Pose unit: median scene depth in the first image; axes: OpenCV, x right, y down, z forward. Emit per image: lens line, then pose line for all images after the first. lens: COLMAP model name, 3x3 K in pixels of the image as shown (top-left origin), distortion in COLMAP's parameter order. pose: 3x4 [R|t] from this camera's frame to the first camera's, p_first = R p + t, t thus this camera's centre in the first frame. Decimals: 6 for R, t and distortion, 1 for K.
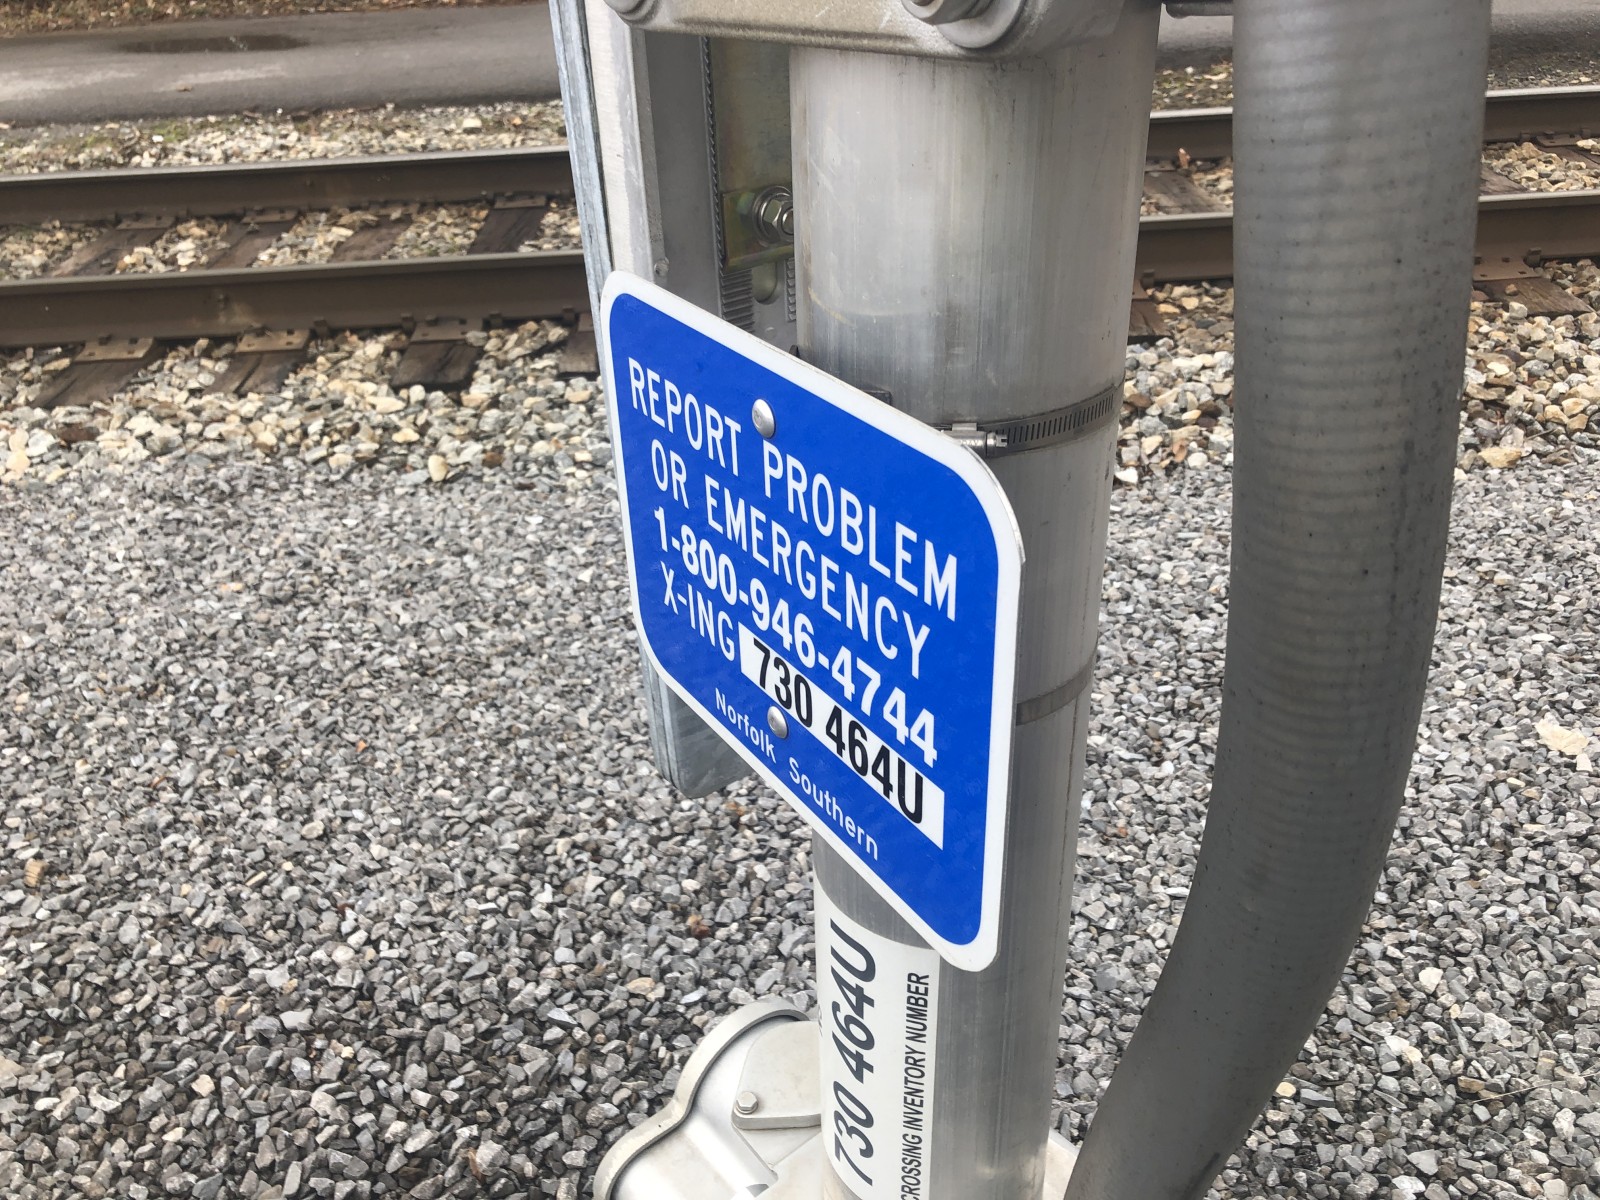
lens RADIAL K [[1303.2, 0, 779.3], [0, 1303.2, 583.9], [0, 0, 1]] dist [0.032829, -0.027690]
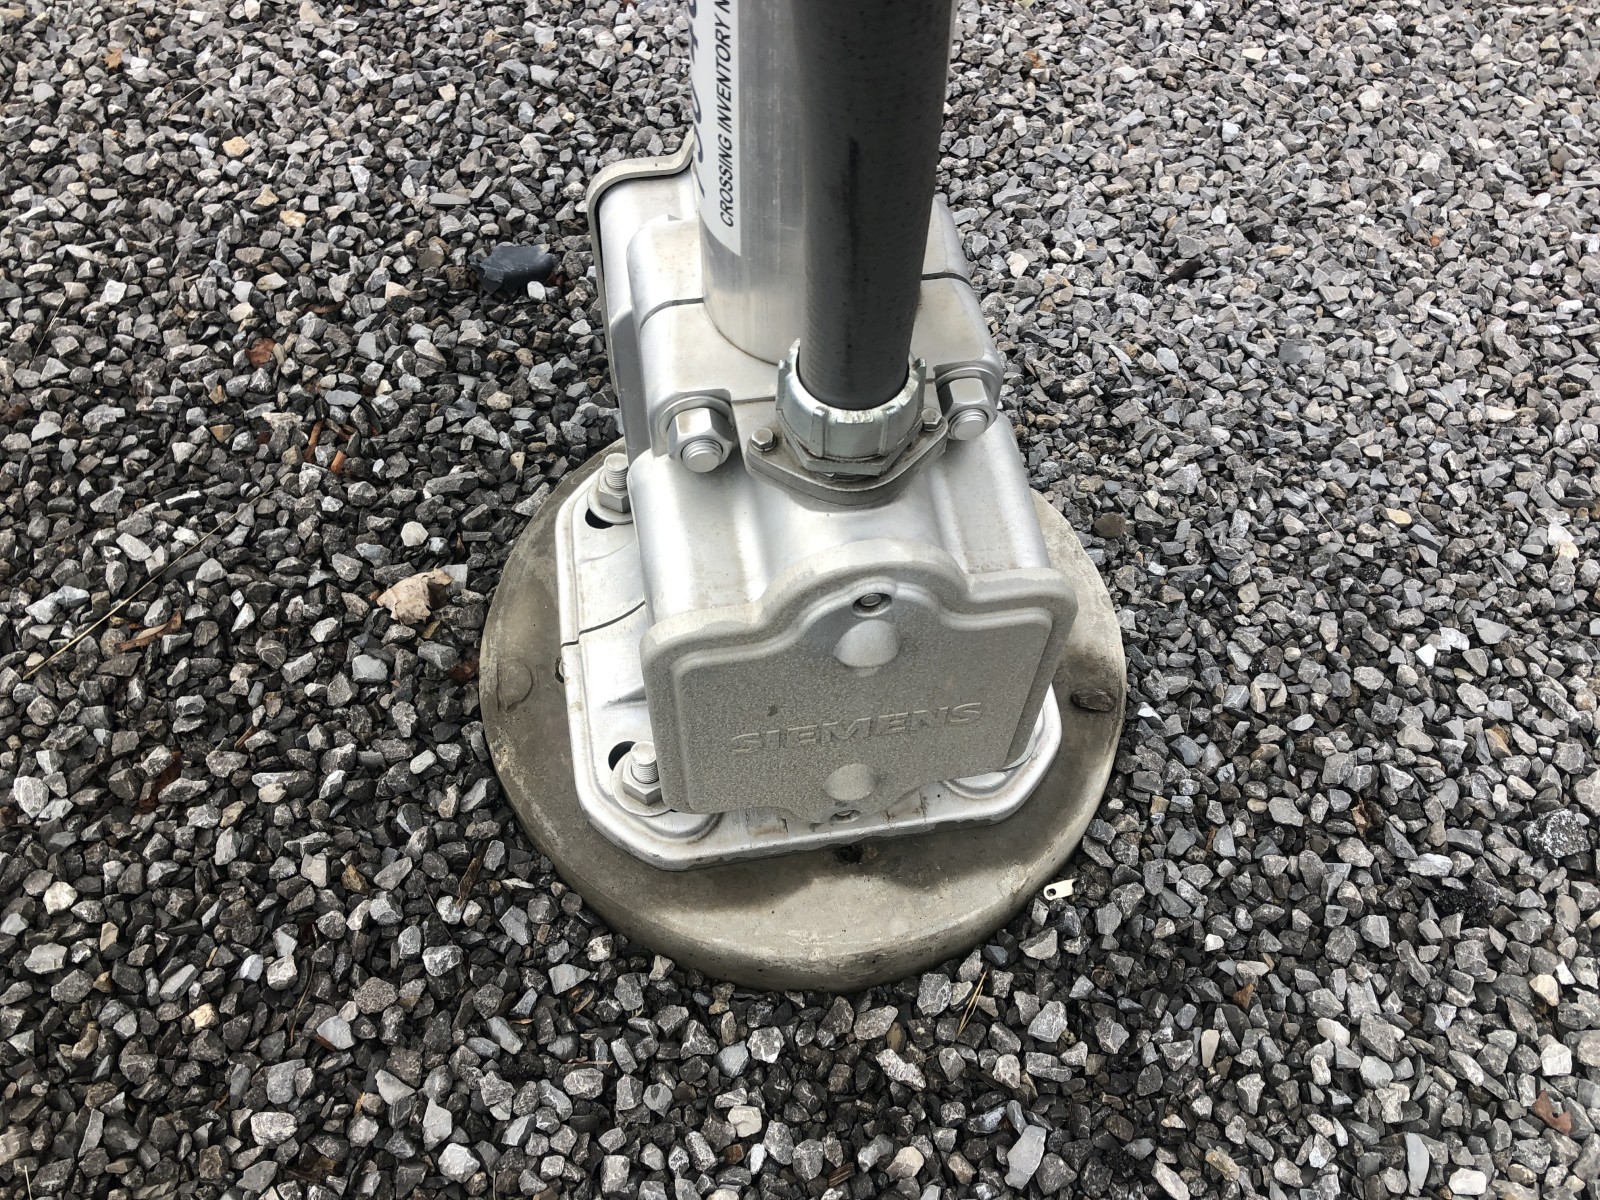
lens RADIAL K [[1303.2, 0, 814.3], [0, 1303.2, 579.0], [0, 0, 1]] dist [0.032829, -0.027690]
pose [[0.872220, 0.437975, -0.217738, 0.222729], [-0.294195, 0.825415, 0.481809, 0.089649], [0.390745, -0.356186, 0.848793, 0.040195]]
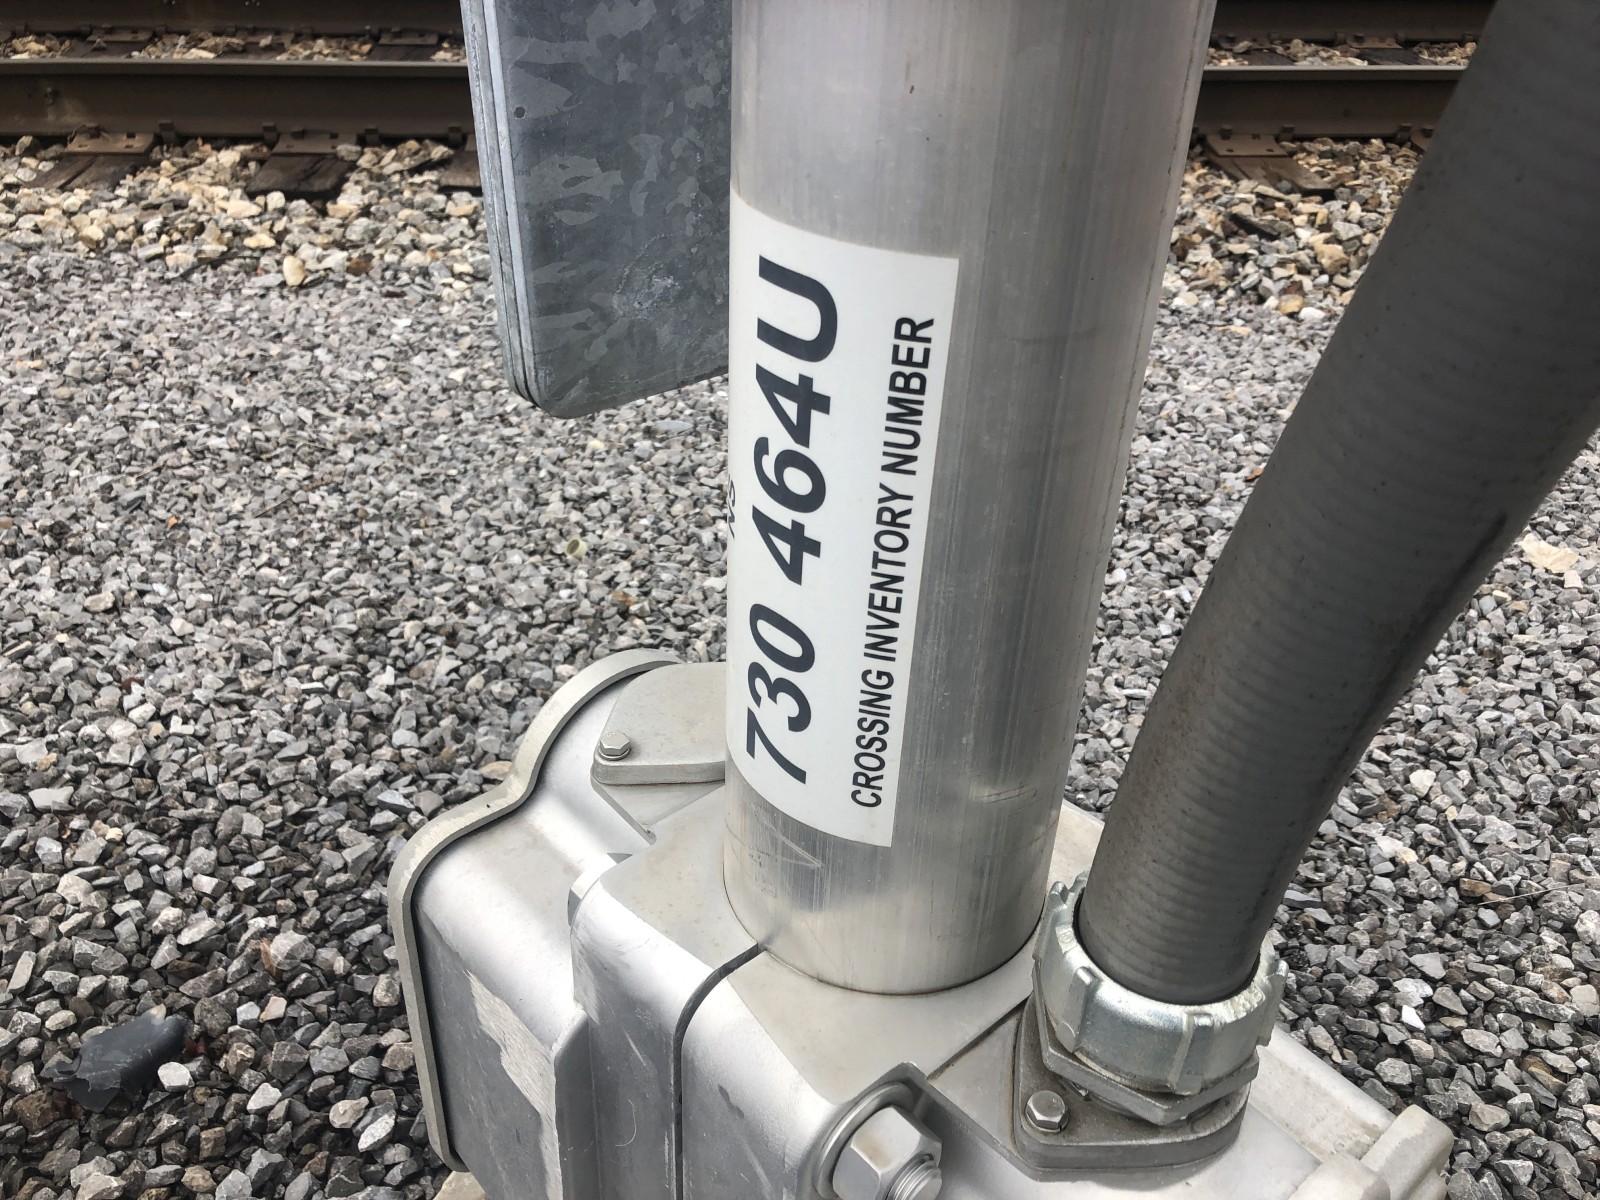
lens RADIAL K [[1303.2, 0, 787.7], [0, 1303.2, 600.9], [0, 0, 1]] dist [0.032829, -0.027690]
pose [[0.996082, 0.032064, 0.082411, 0.003816], [-0.035520, 0.998535, 0.040826, 0.158934], [-0.080981, -0.043593, 0.995762, 0.175325]]
